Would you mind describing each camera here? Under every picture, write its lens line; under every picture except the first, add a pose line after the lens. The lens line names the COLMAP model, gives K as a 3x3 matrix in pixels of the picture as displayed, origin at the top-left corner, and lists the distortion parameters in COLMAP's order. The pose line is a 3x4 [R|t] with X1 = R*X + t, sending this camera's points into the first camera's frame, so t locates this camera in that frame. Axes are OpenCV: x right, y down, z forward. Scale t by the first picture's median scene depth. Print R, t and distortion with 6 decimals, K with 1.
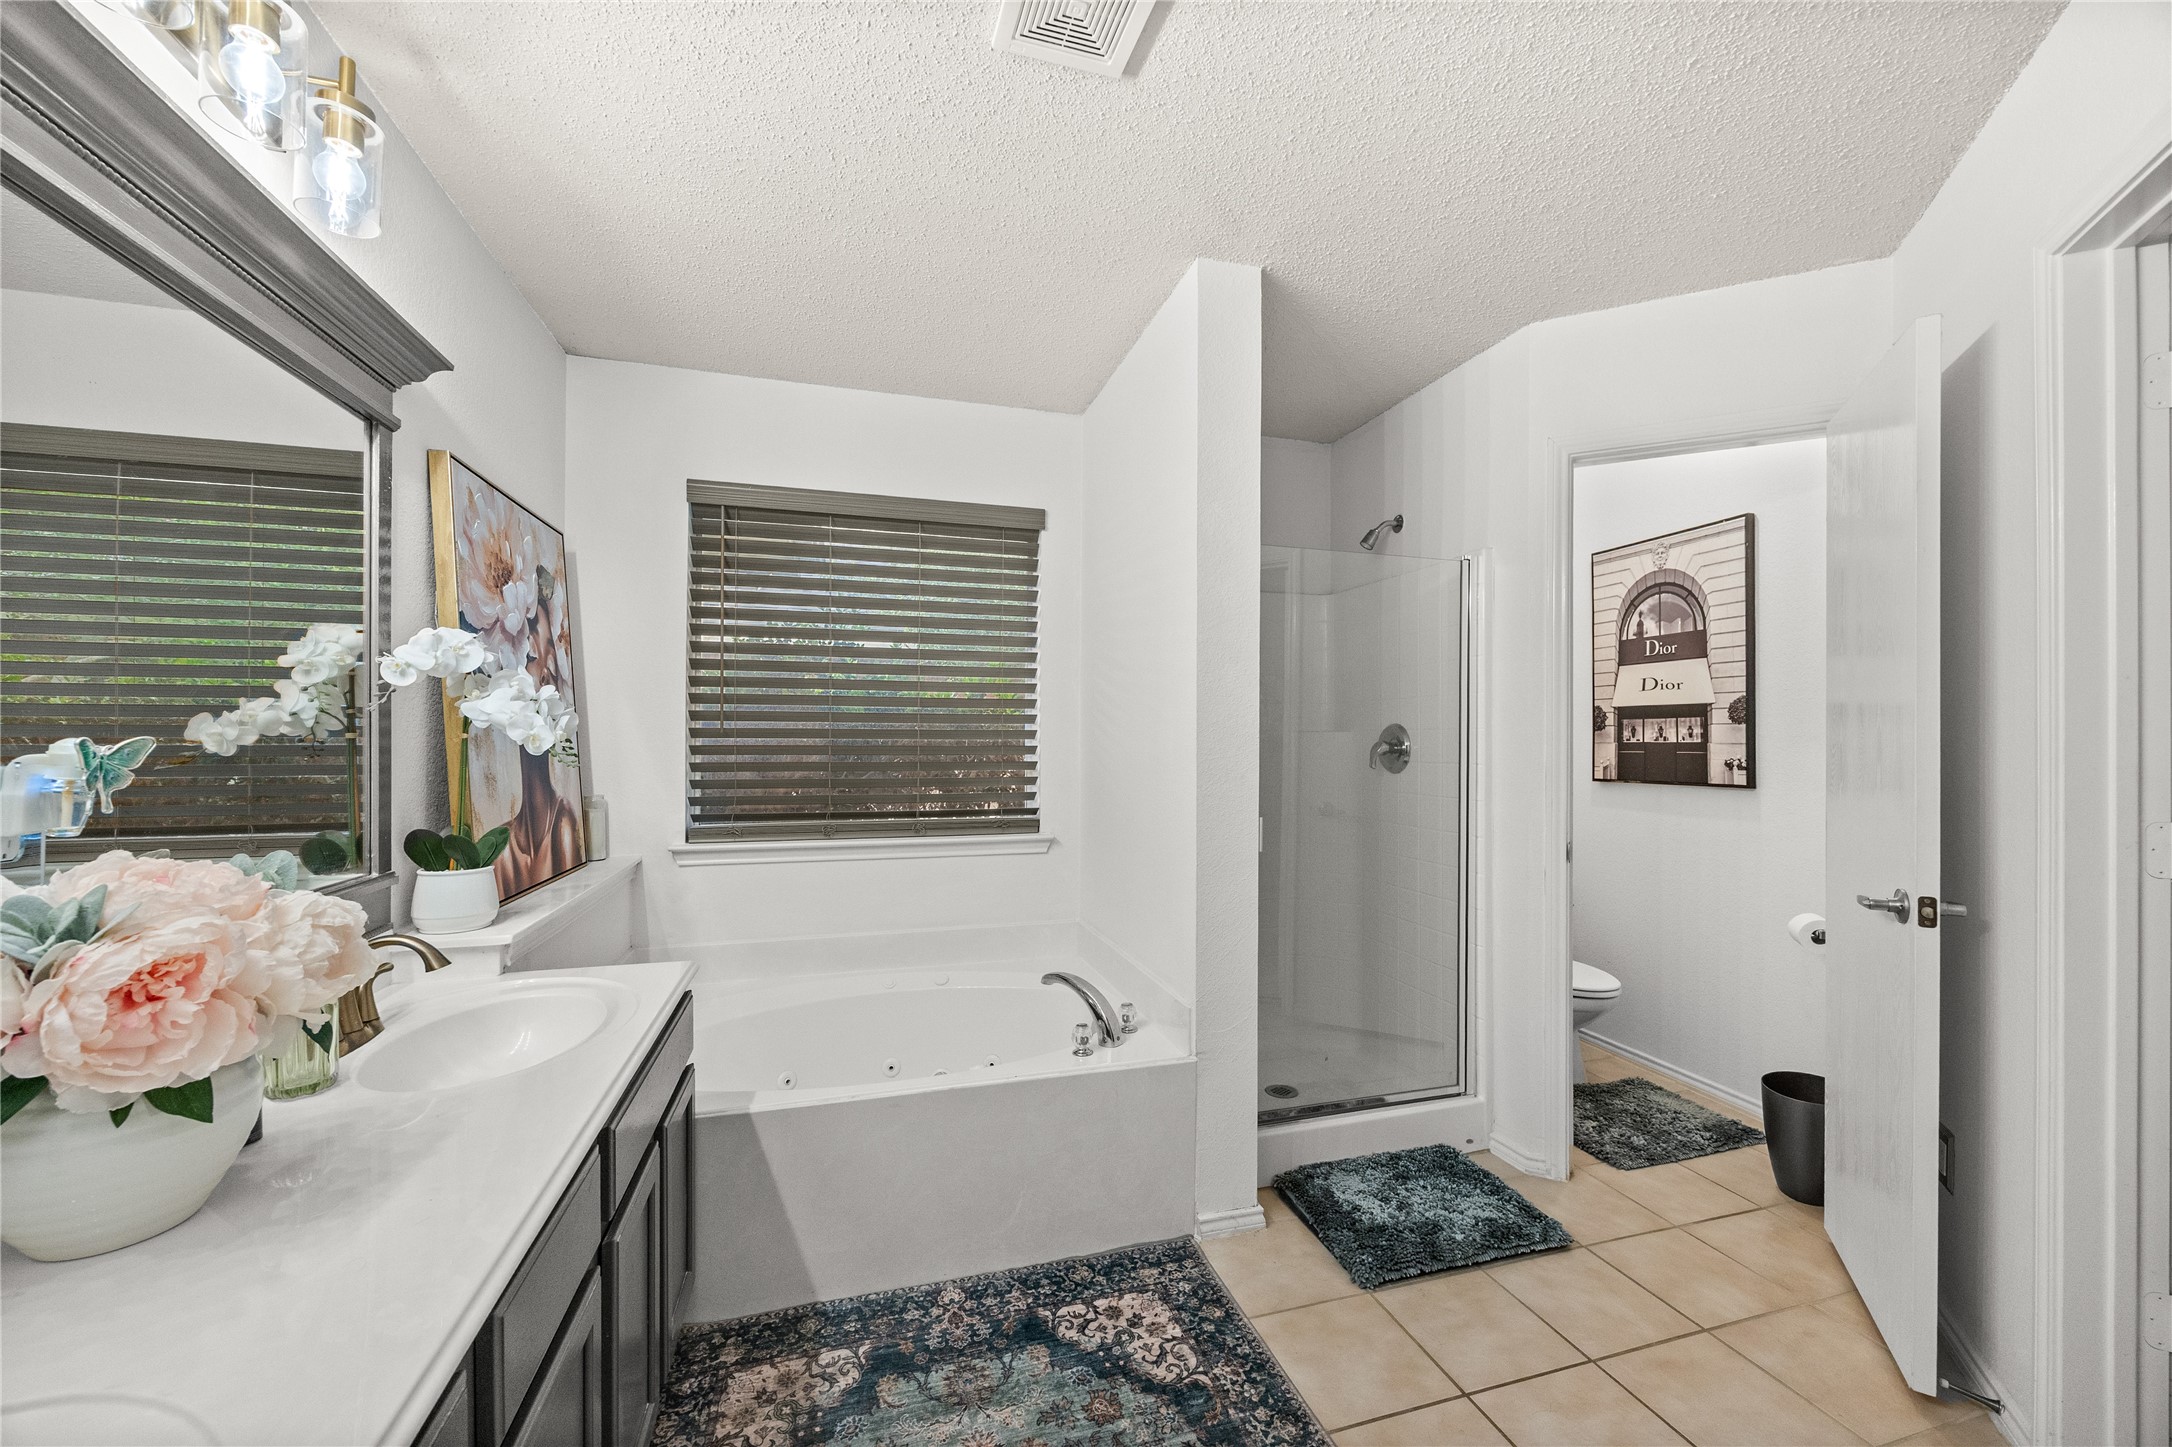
lens RADIAL K [[827.6, 0, 1089.1], [0, 827.6, 735.6], [0, 0, 1]] dist [-0.000346, 0.000057]
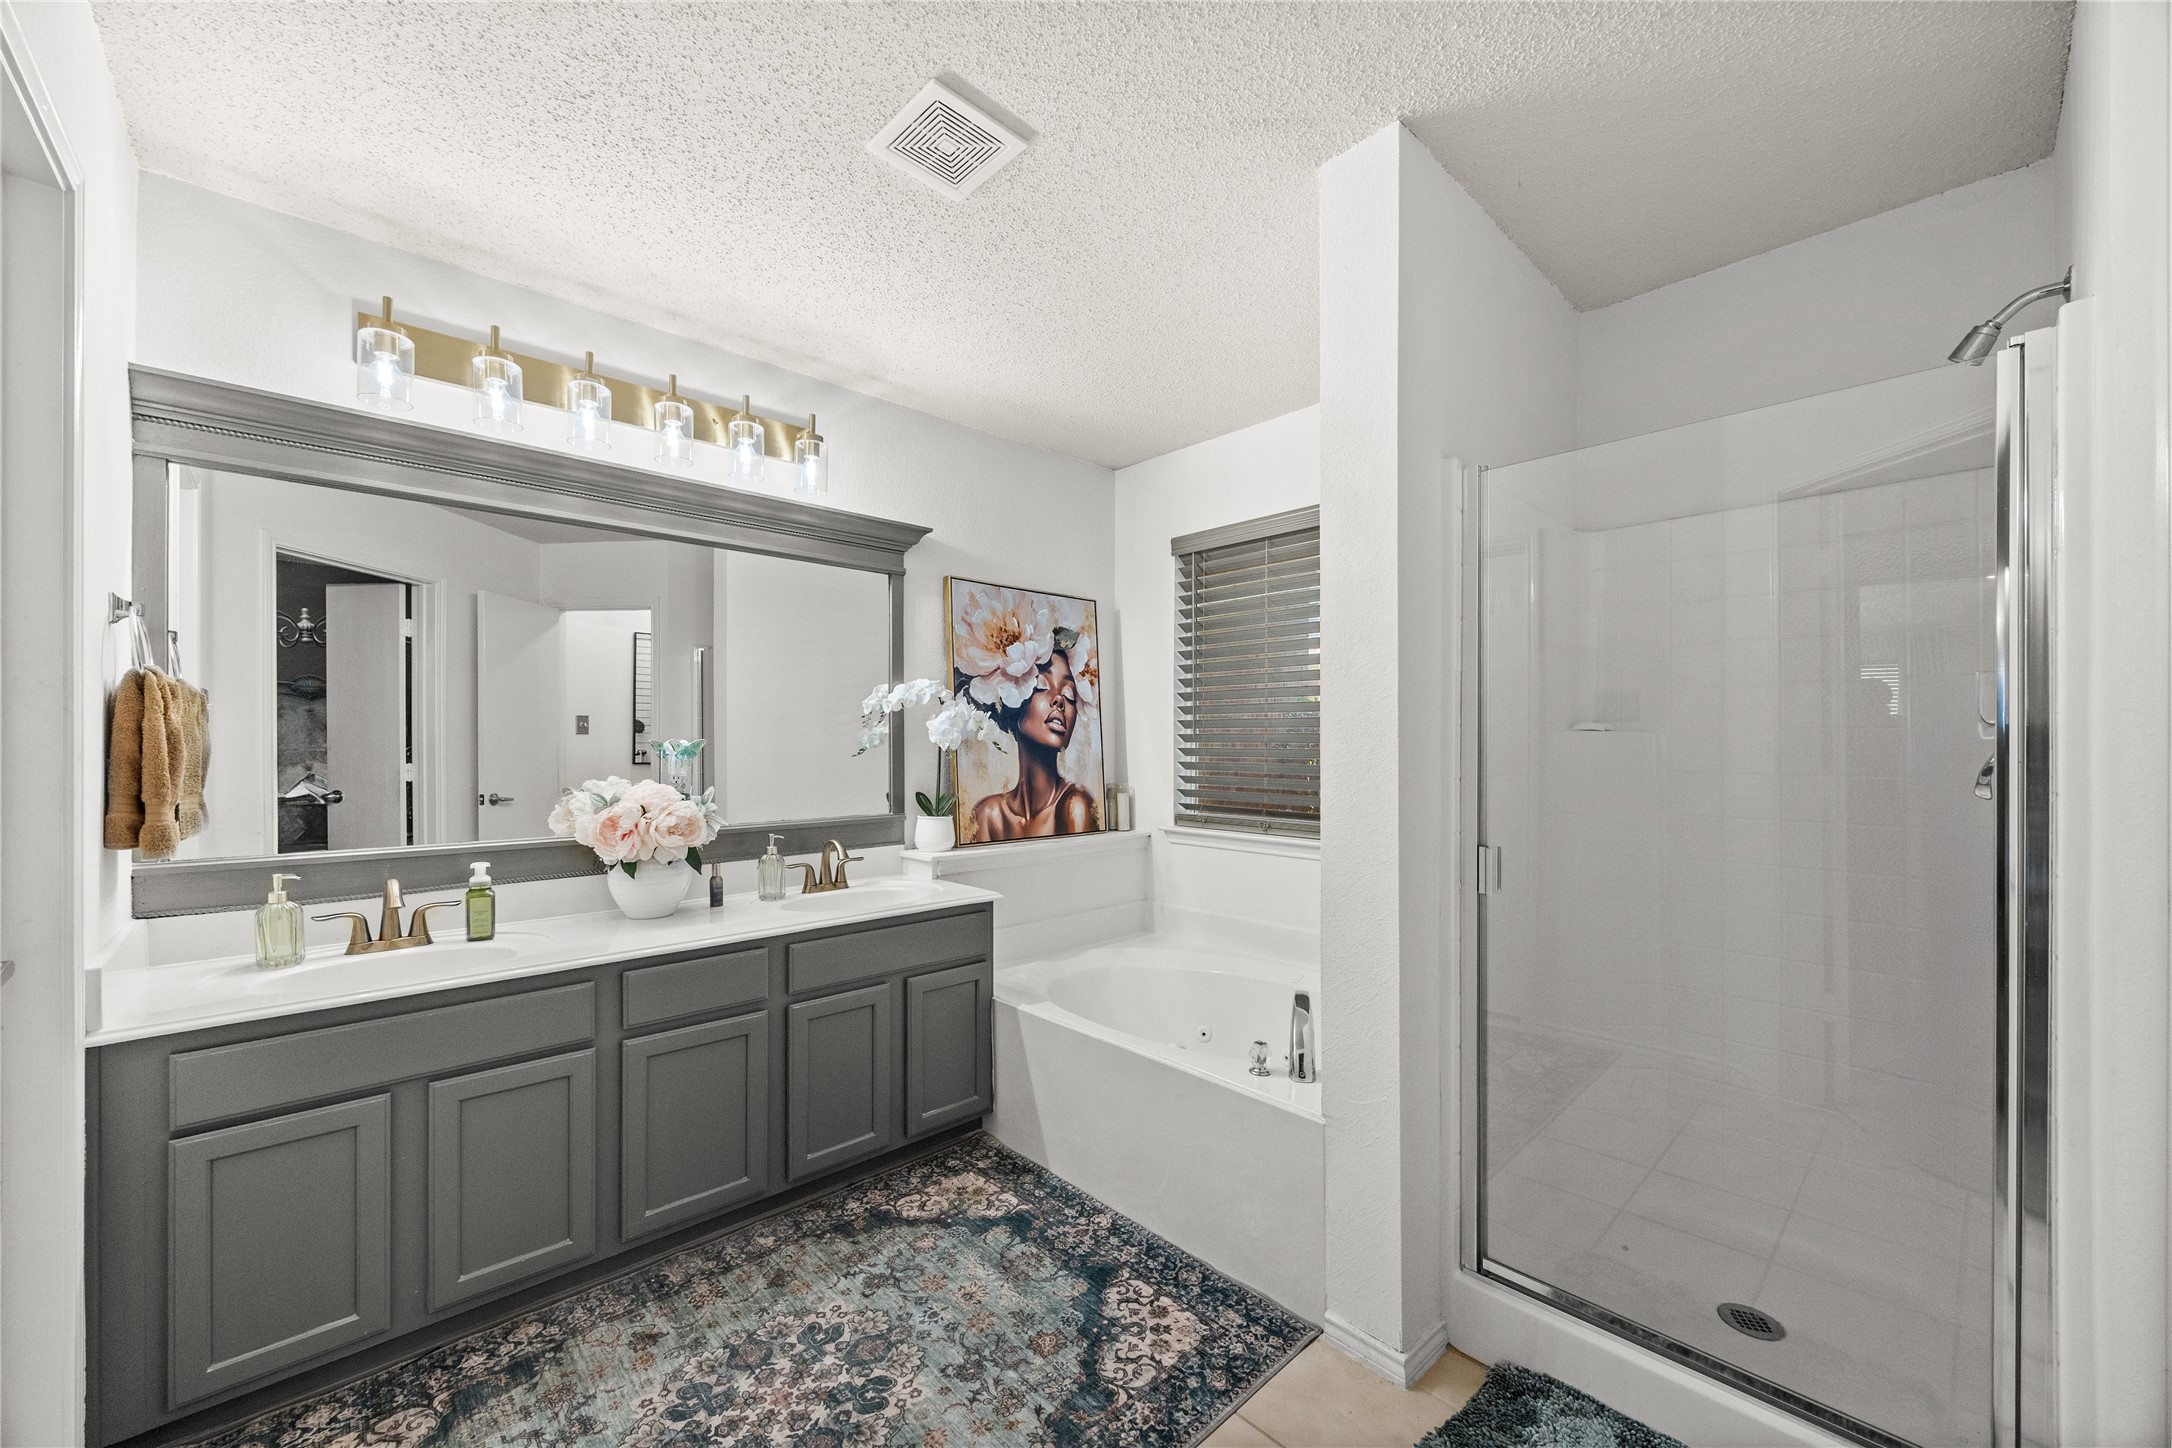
lens RADIAL K [[827.6, 0, 1089.1], [0, 827.6, 736.1], [0, 0, 1]] dist [-0.000346, 0.000057]
pose [[0.447294, -0.013063, -0.894291, 0.895969], [0.004865, 0.999914, -0.012173, 0.014194], [0.894374, 0.001095, 0.447319, 0.478677]]
